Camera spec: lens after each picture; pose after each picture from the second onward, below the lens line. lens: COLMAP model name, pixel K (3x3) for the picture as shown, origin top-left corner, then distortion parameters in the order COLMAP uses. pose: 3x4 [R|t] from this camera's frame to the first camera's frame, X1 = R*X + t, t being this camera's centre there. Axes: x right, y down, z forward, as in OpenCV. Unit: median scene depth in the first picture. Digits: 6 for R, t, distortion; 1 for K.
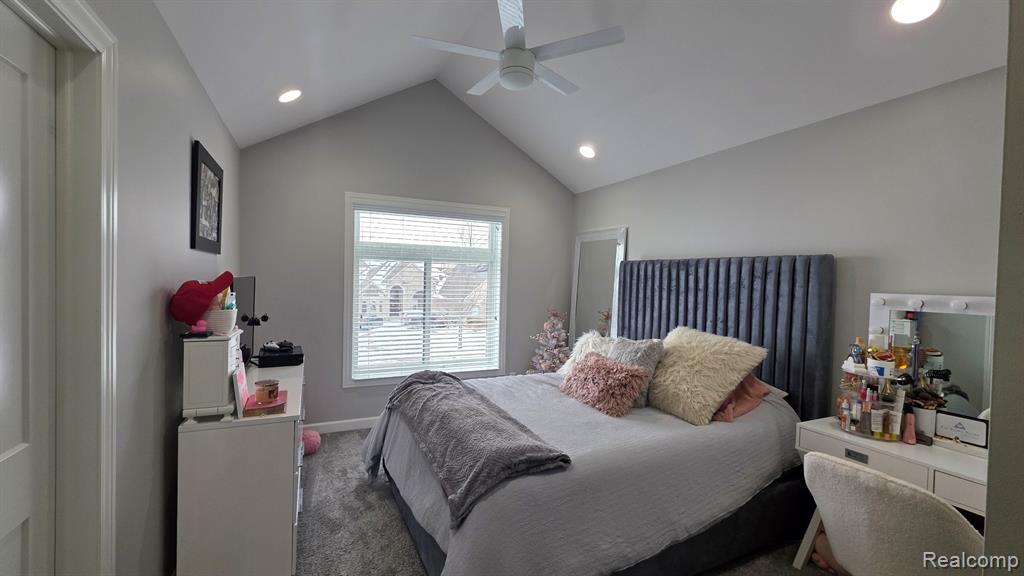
lens RADIAL K [[411.2, 0, 500.9], [0, 411.2, 289.0], [0, 0, 1]] dist [0.001005, 0.000106]
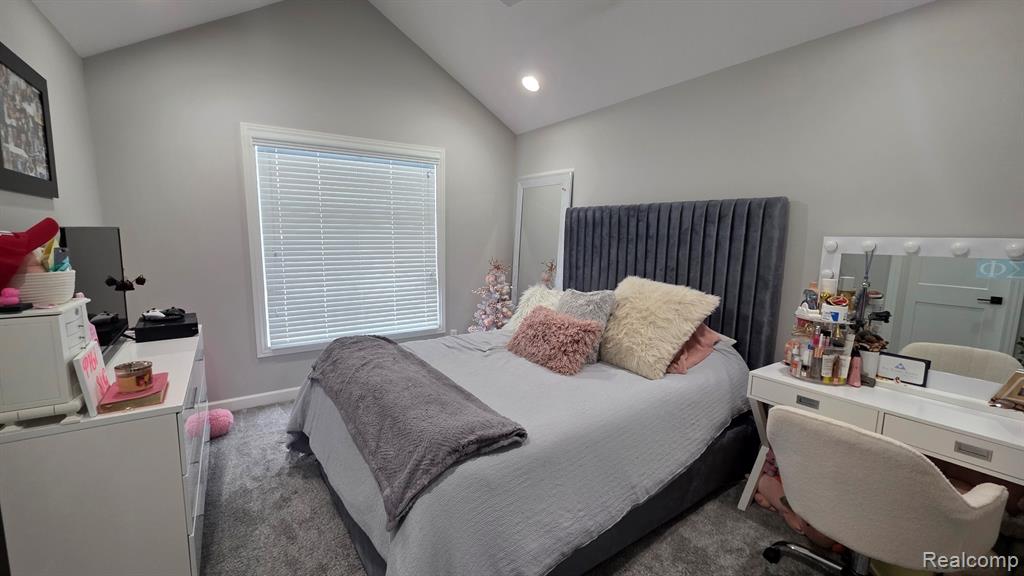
lens RADIAL K [[411.2, 0, 500.9], [0, 411.2, 289.0], [0, 0, 1]] dist [0.001005, 0.000106]
pose [[0.988289, -0.033395, 0.148895, -0.003065], [0.016101, 0.993133, 0.115876, 0.007416], [-0.151743, -0.112121, 0.982040, 0.136952]]
